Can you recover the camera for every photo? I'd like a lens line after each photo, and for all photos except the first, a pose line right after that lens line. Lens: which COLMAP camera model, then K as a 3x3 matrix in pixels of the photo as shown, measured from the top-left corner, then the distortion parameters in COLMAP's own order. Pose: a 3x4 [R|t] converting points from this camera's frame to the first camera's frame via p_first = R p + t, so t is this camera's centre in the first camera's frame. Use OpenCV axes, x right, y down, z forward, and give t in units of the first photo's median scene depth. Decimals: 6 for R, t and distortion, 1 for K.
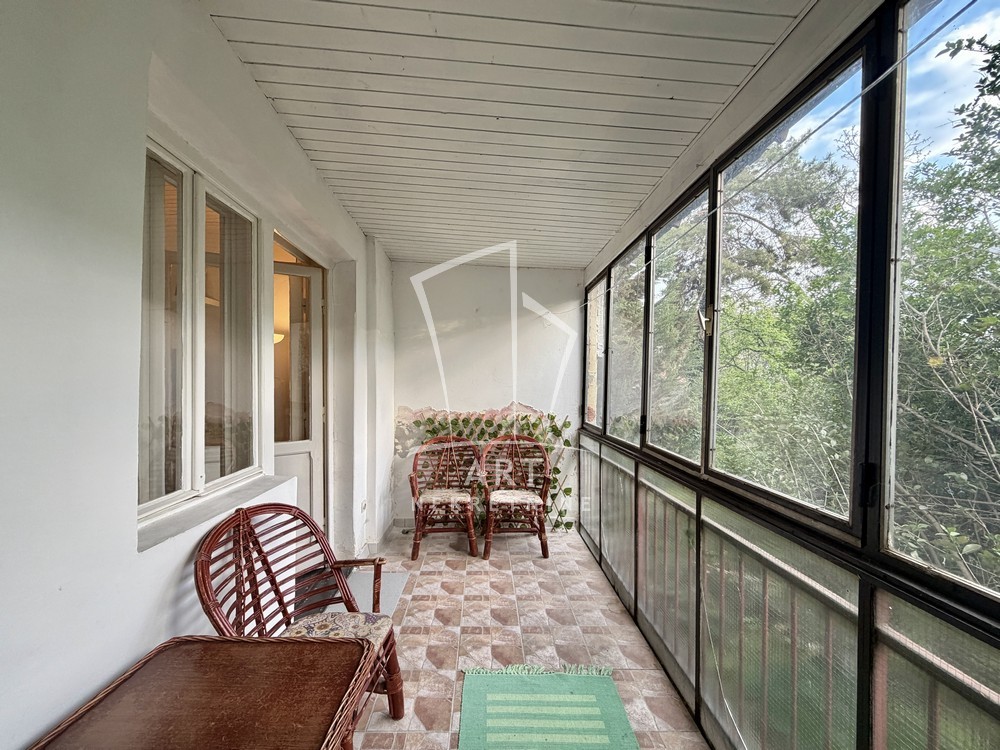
lens RADIAL K [[393.9, 0, 501.0], [0, 393.9, 378.5], [0, 0, 1]] dist [-0.002418, 0.000826]
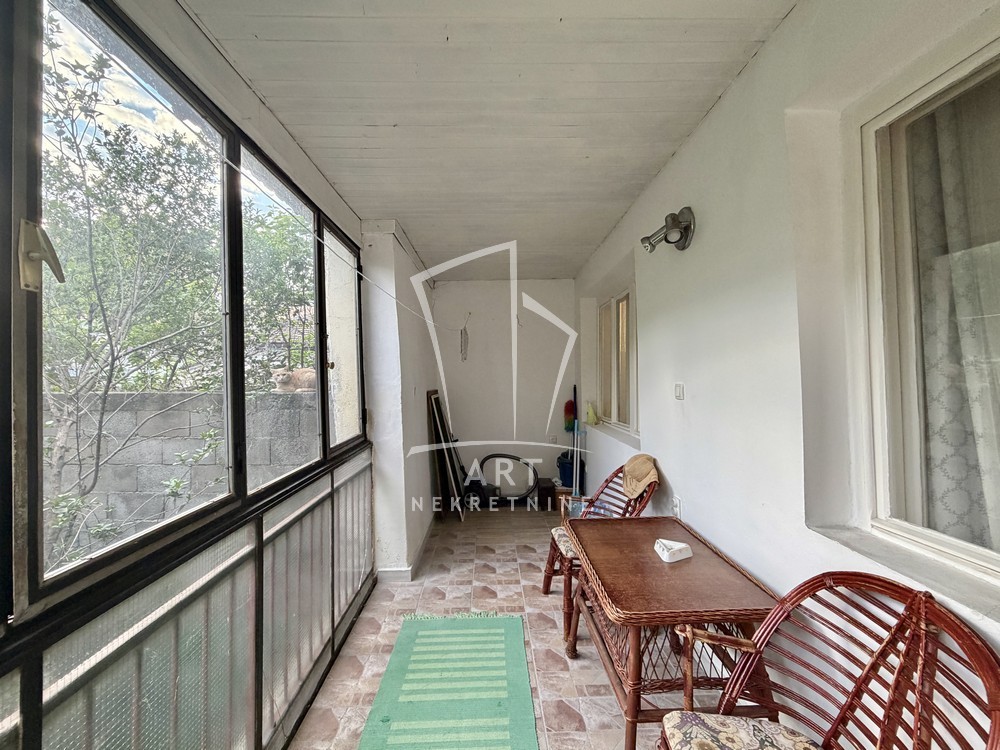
lens RADIAL K [[393.9, 0, 500.7], [0, 393.9, 370.3], [0, 0, 1]] dist [-0.002418, 0.000826]
pose [[-0.999620, 0.016417, 0.022164, -0.036812], [0.016176, 0.999809, -0.011001, -0.015177], [-0.022340, -0.010638, -0.999694, 1.802658]]
